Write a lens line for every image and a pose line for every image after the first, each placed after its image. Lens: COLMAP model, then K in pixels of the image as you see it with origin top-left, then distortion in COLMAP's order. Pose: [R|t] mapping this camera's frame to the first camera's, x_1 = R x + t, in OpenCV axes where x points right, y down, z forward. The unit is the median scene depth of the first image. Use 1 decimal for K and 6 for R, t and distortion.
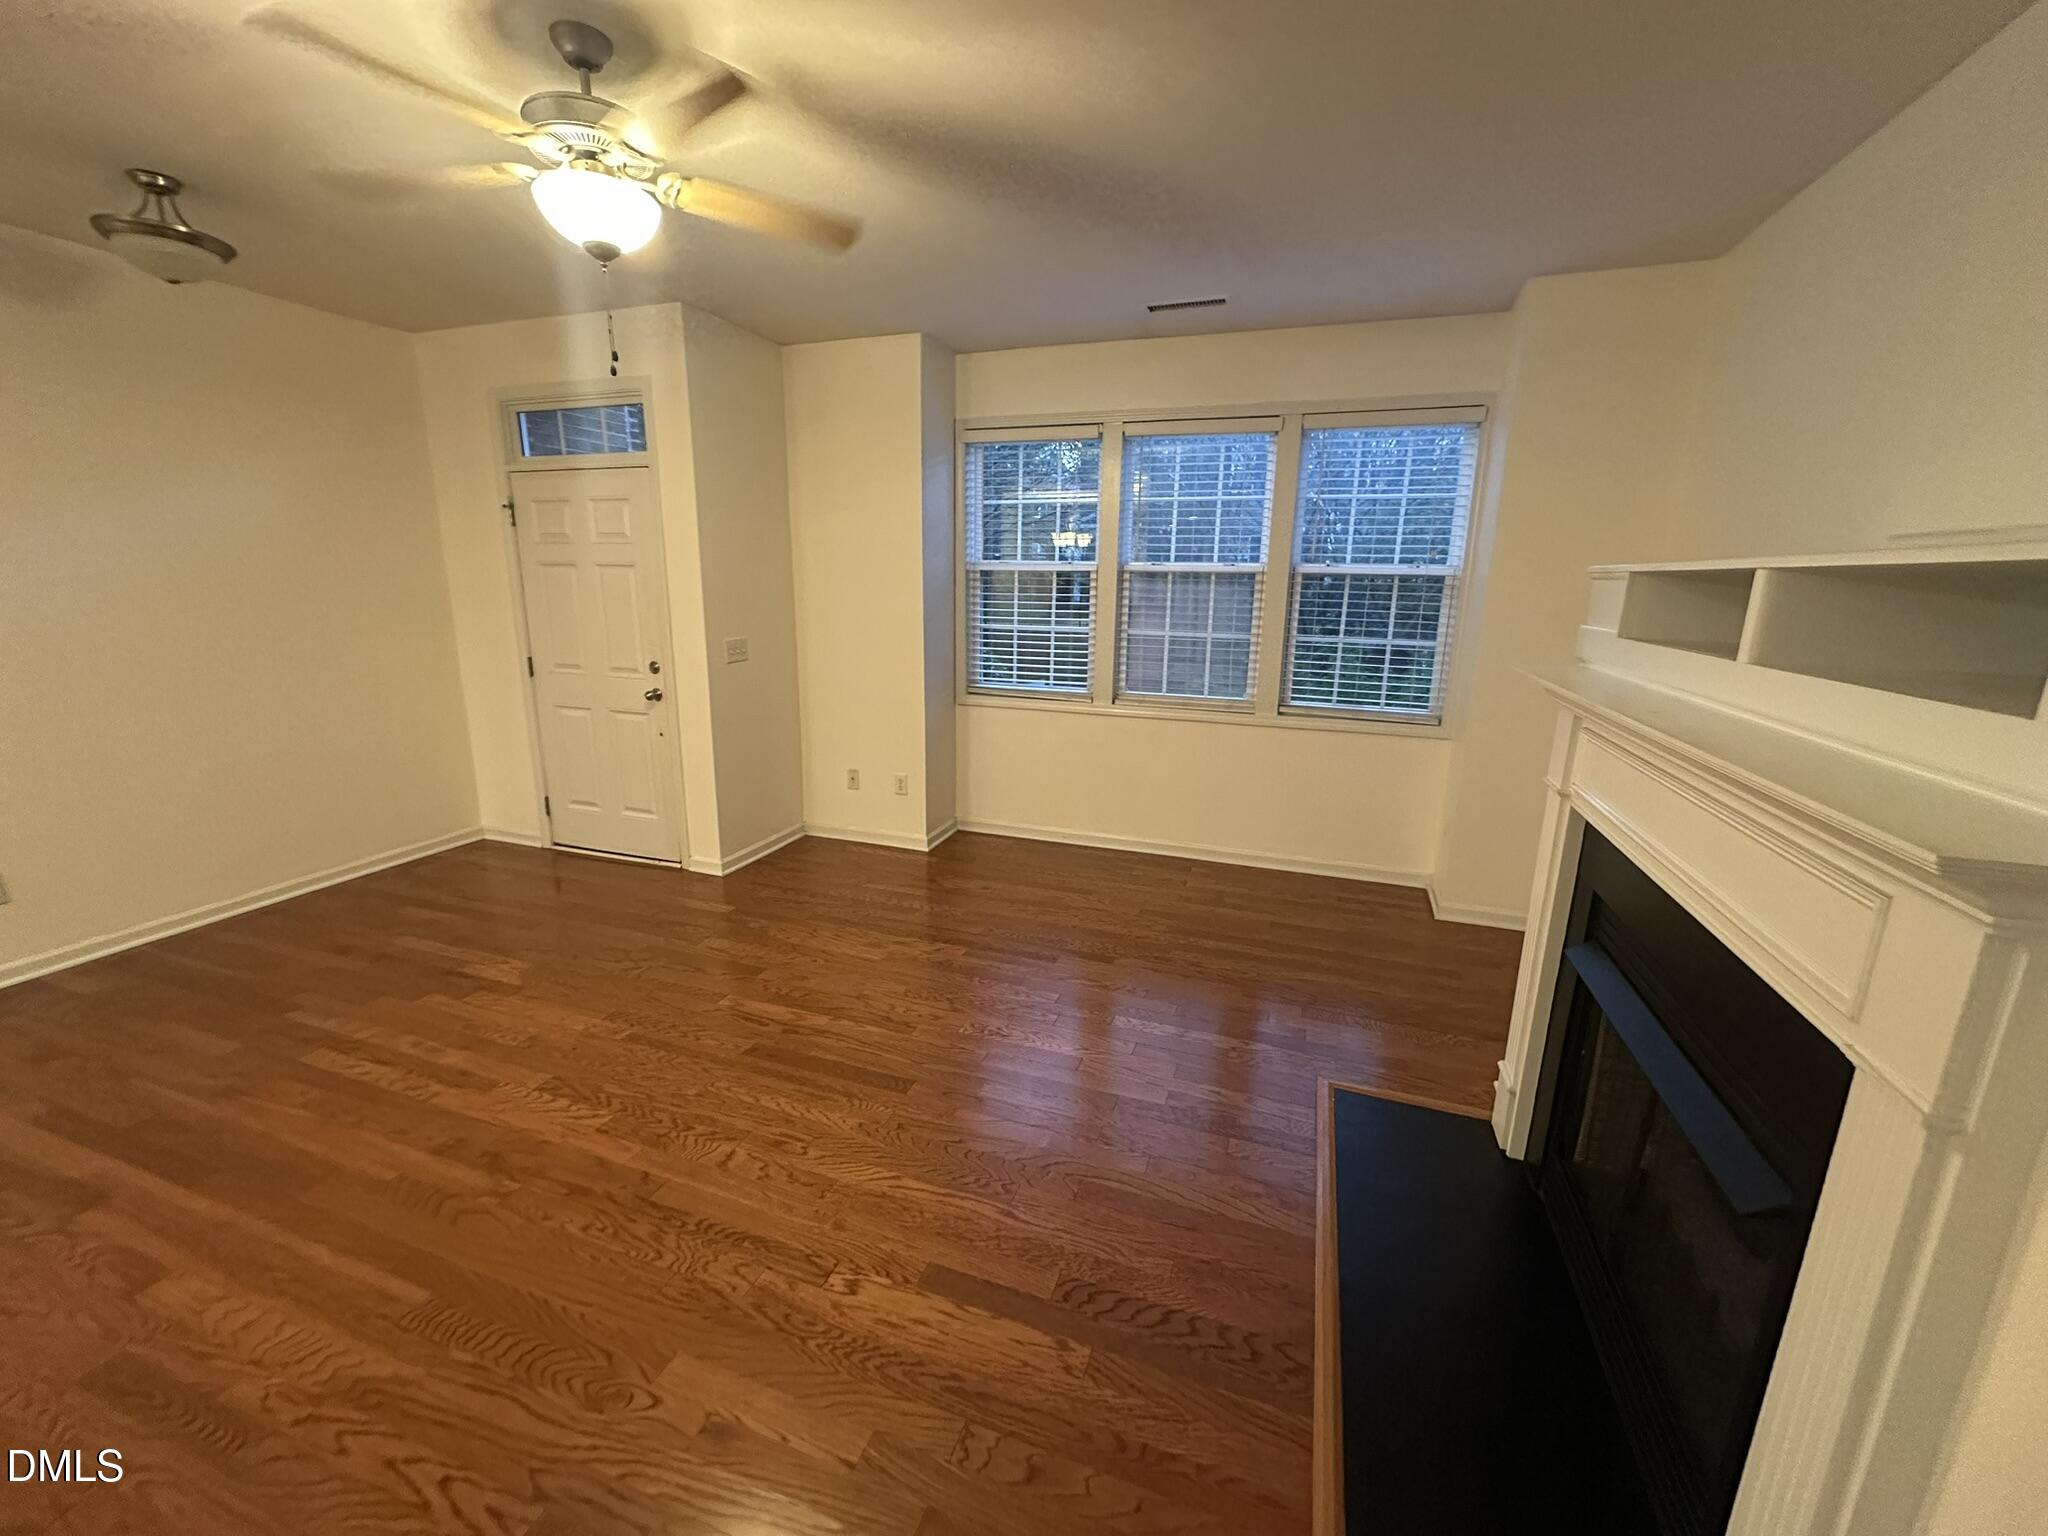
lens RADIAL K [[823.4, 0, 1015.1], [0, 823.4, 766.8], [0, 0, 1]] dist [-0.000404, -0.000057]
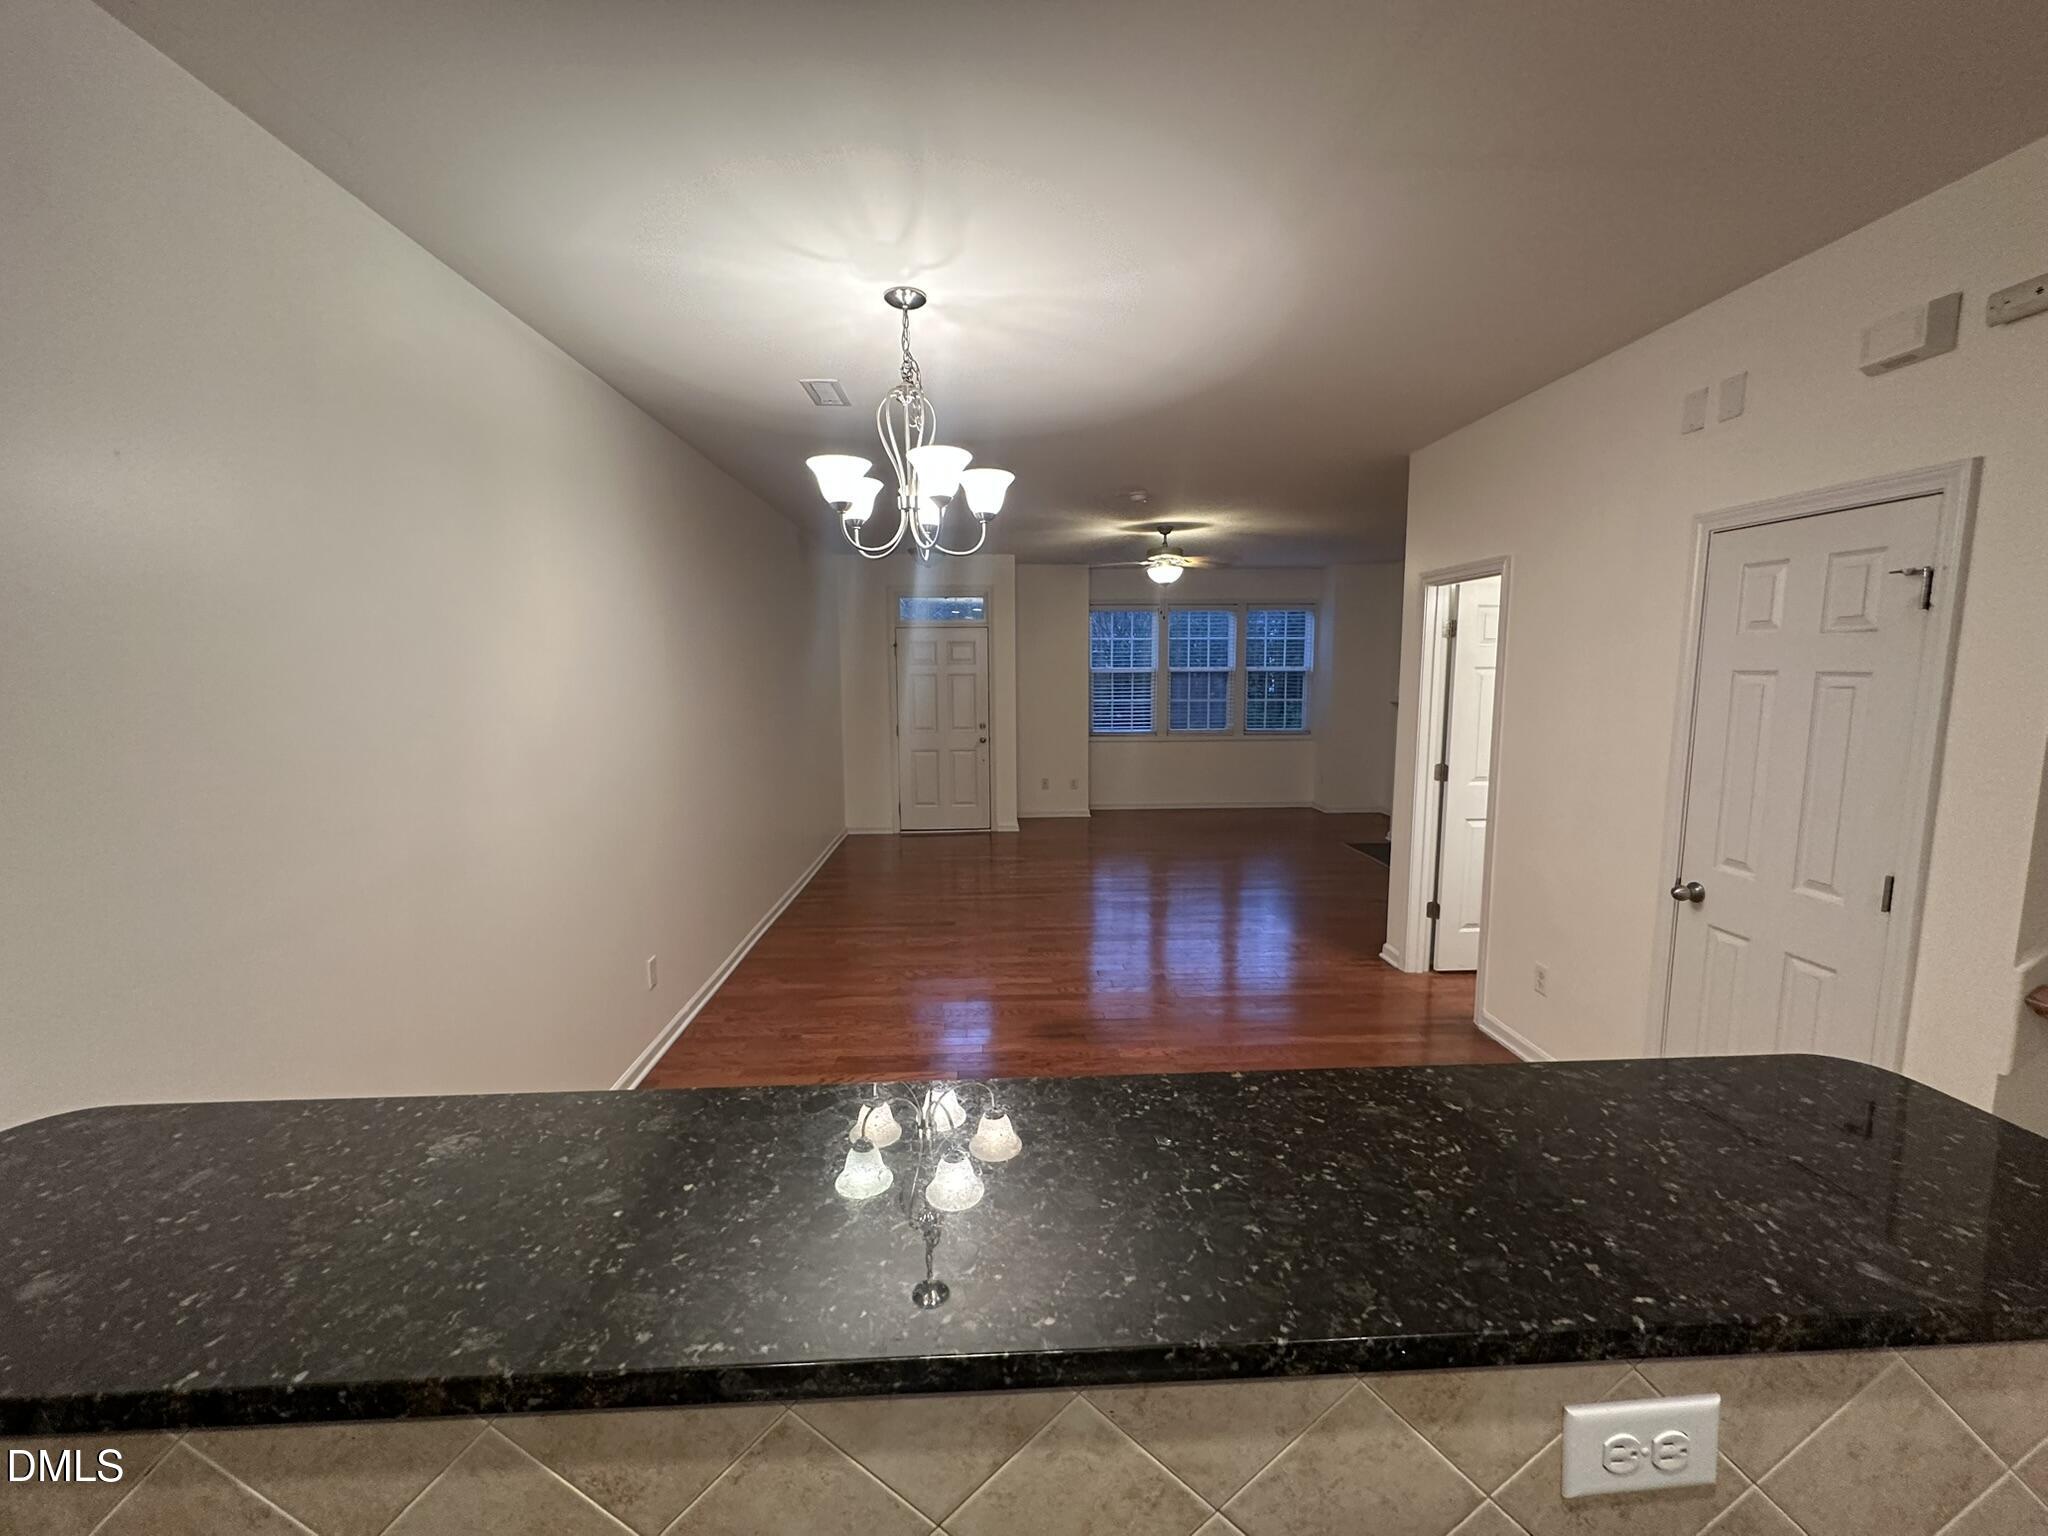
lens RADIAL K [[823.4, 0, 1015.1], [0, 823.4, 766.8], [0, 0, 1]] dist [-0.000404, -0.000057]
pose [[0.927041, -0.062520, 0.369710, -1.049611], [0.107529, 0.988915, -0.102394, 0.178443], [-0.359210, 0.134678, 0.923488, -0.781241]]
